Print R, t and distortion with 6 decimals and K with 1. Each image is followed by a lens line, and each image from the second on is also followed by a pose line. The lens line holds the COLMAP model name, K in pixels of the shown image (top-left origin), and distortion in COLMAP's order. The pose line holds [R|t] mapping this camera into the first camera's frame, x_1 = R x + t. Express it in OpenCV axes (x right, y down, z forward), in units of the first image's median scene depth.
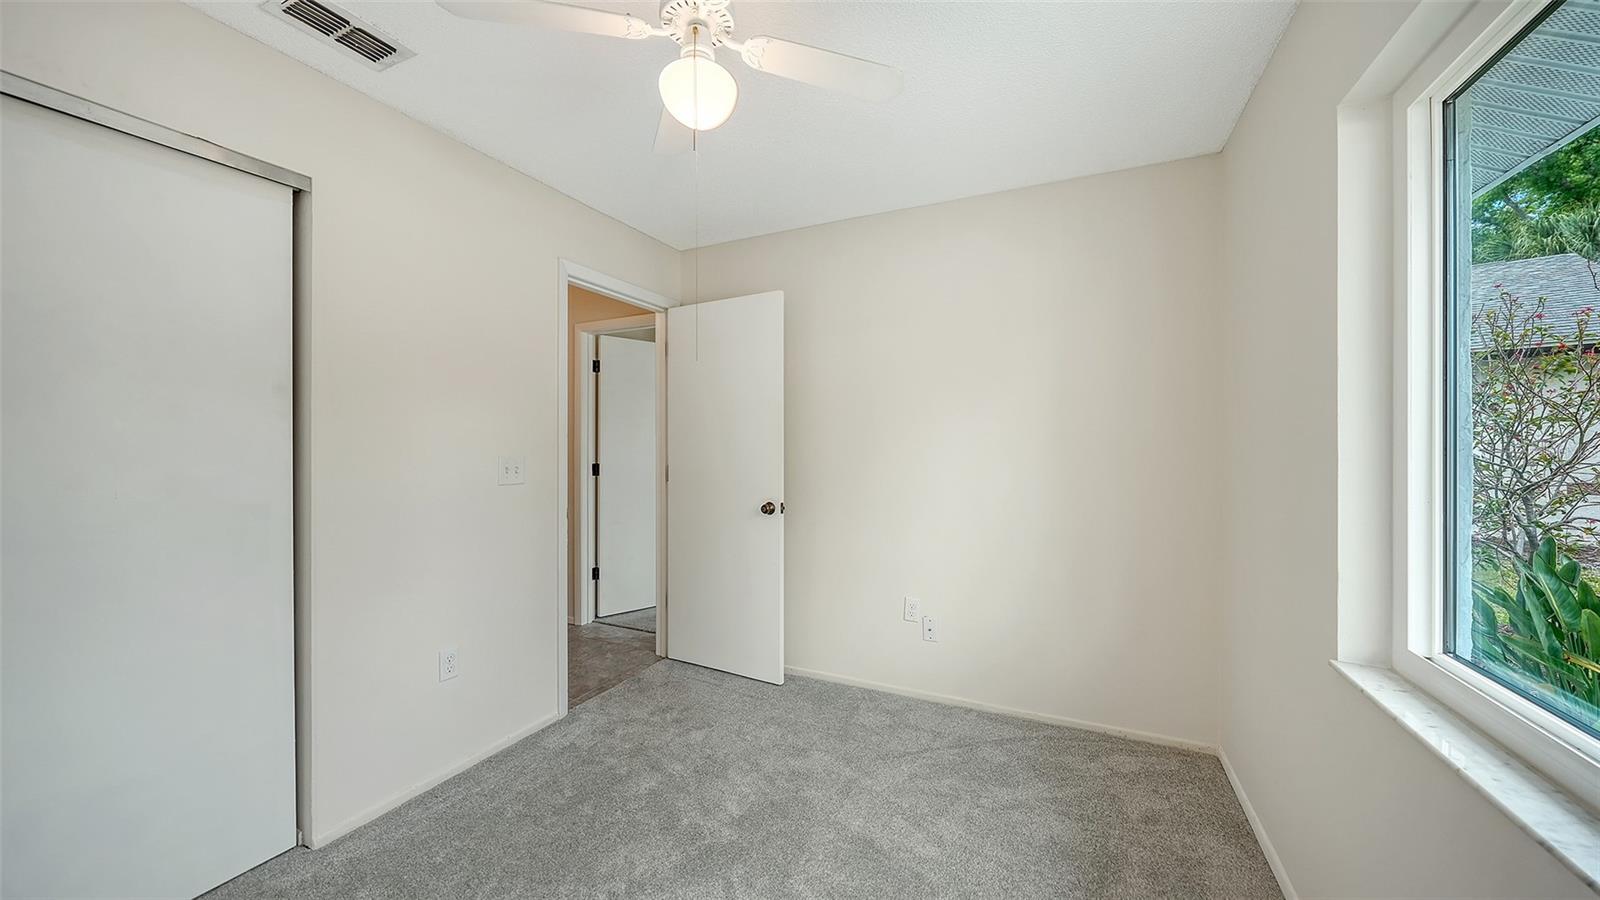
lens RADIAL K [[568.1, 0, 786.2], [0, 568.1, 453.6], [0, 0, 1]] dist [0.000678, -0.000102]
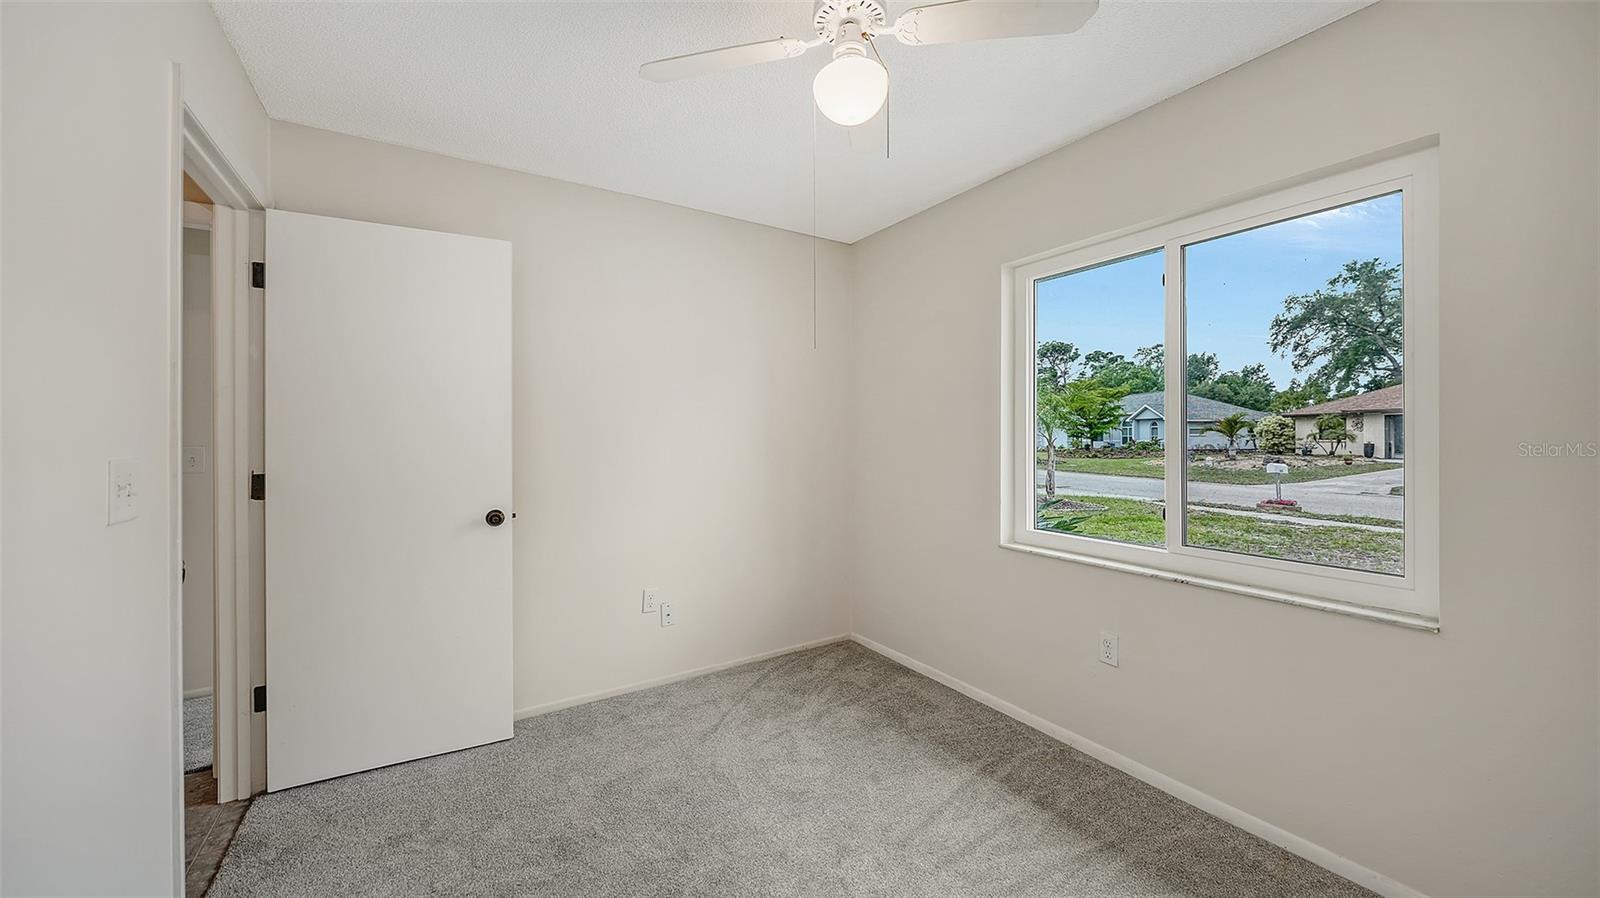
lens RADIAL K [[568.1, 0, 805.0], [0, 568.1, 449.7], [0, 0, 1]] dist [0.000678, -0.000102]
pose [[0.540297, -0.026138, 0.841069, -0.541076], [0.023001, 0.999603, 0.016289, 0.000096], [-0.841160, 0.010545, 0.540683, 0.264908]]
